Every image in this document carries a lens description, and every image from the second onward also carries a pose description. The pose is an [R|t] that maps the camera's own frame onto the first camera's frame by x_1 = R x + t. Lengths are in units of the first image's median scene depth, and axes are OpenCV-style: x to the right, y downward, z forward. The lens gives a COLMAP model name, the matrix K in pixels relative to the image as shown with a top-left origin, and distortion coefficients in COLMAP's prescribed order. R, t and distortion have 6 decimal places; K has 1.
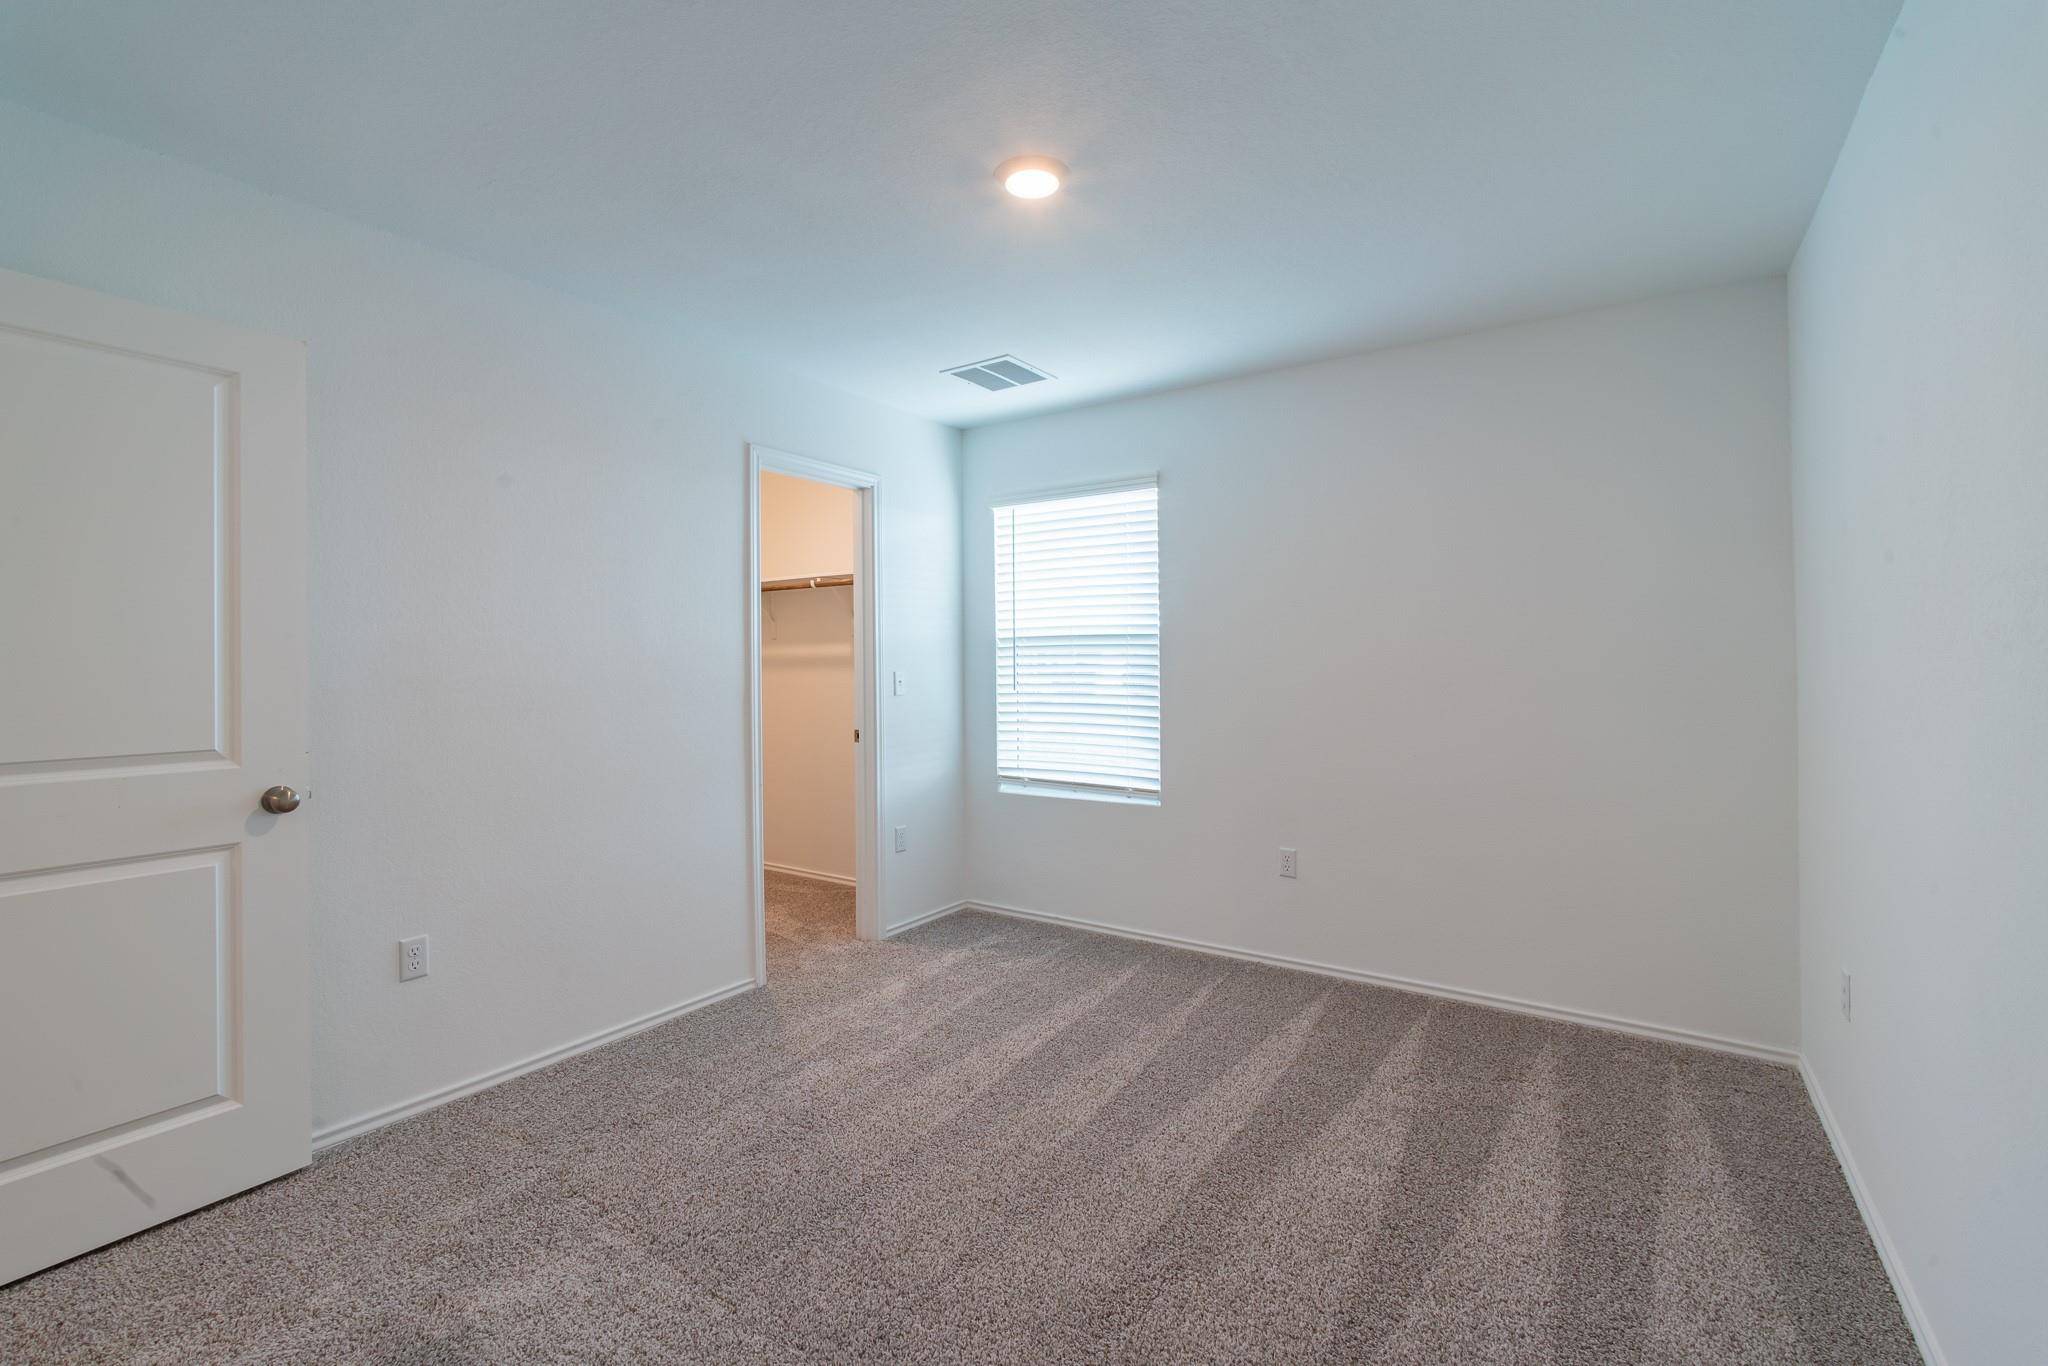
lens RADIAL K [[886.9, 0, 1044.5], [0, 886.9, 681.6], [0, 0, 1]] dist [-0.007792, 0.000022]
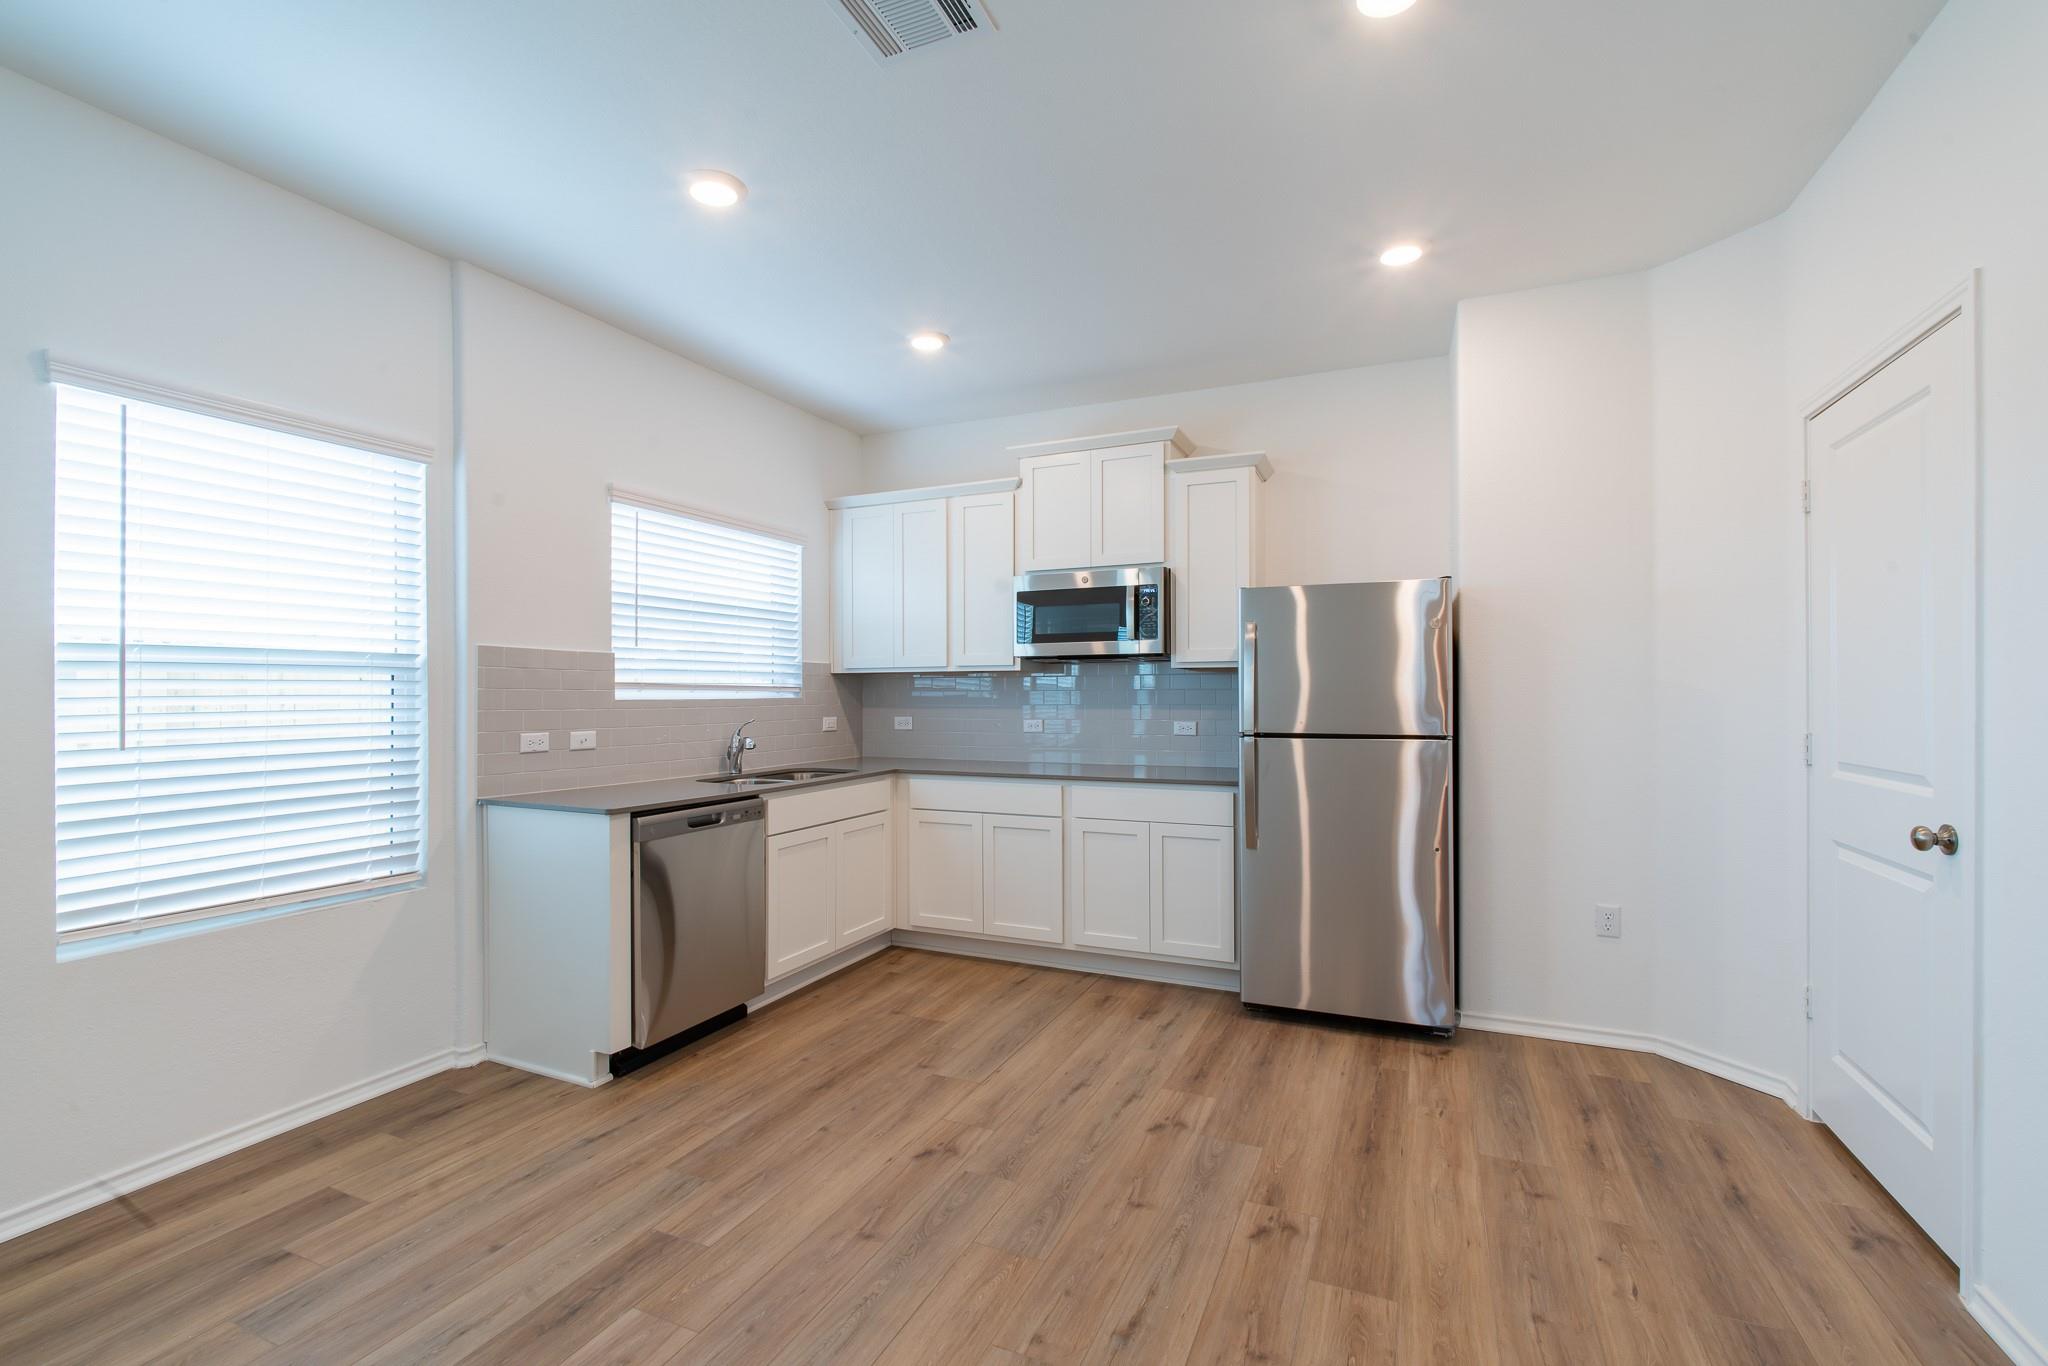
lens RADIAL K [[886.9, 0, 1036.8], [0, 886.9, 677.3], [0, 0, 1]] dist [-0.007792, 0.000022]
pose [[-0.205081, 0.021891, 0.978500, -0.636545], [0.024696, 0.999547, -0.017186, -0.008627], [-0.978433, 0.020641, -0.205529, 0.584026]]
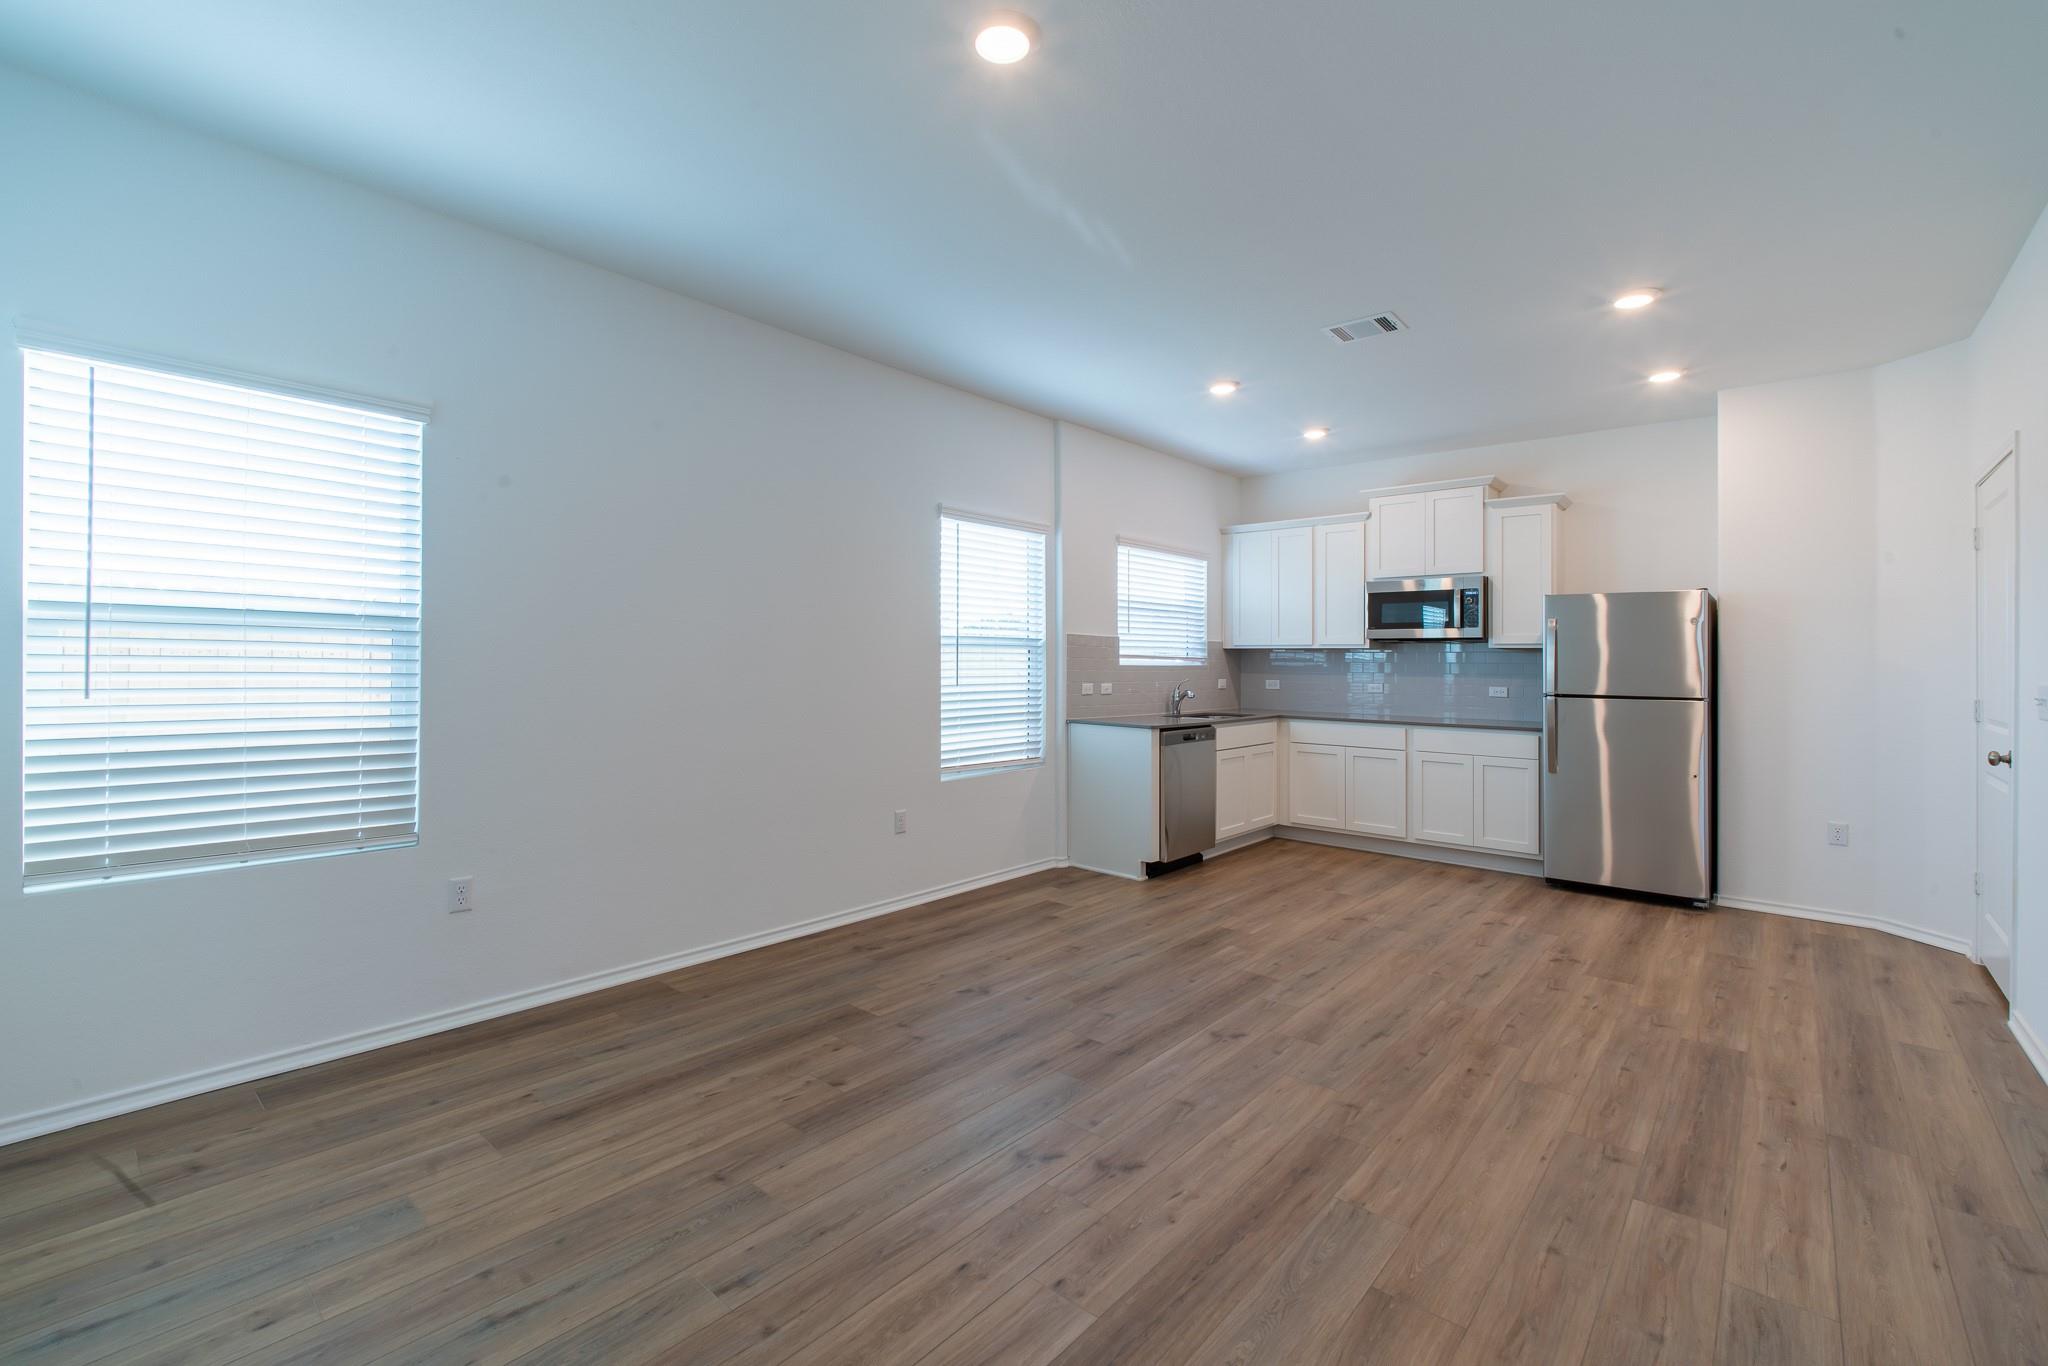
lens RADIAL K [[886.9, 0, 1029.4], [0, 886.9, 637.6], [0, 0, 1]] dist [-0.007792, 0.000022]
pose [[0.090803, 0.030287, 0.995408, -1.110119], [0.010192, 0.999457, -0.031340, -0.012398], [-0.995817, 0.012991, 0.090445, 0.807886]]
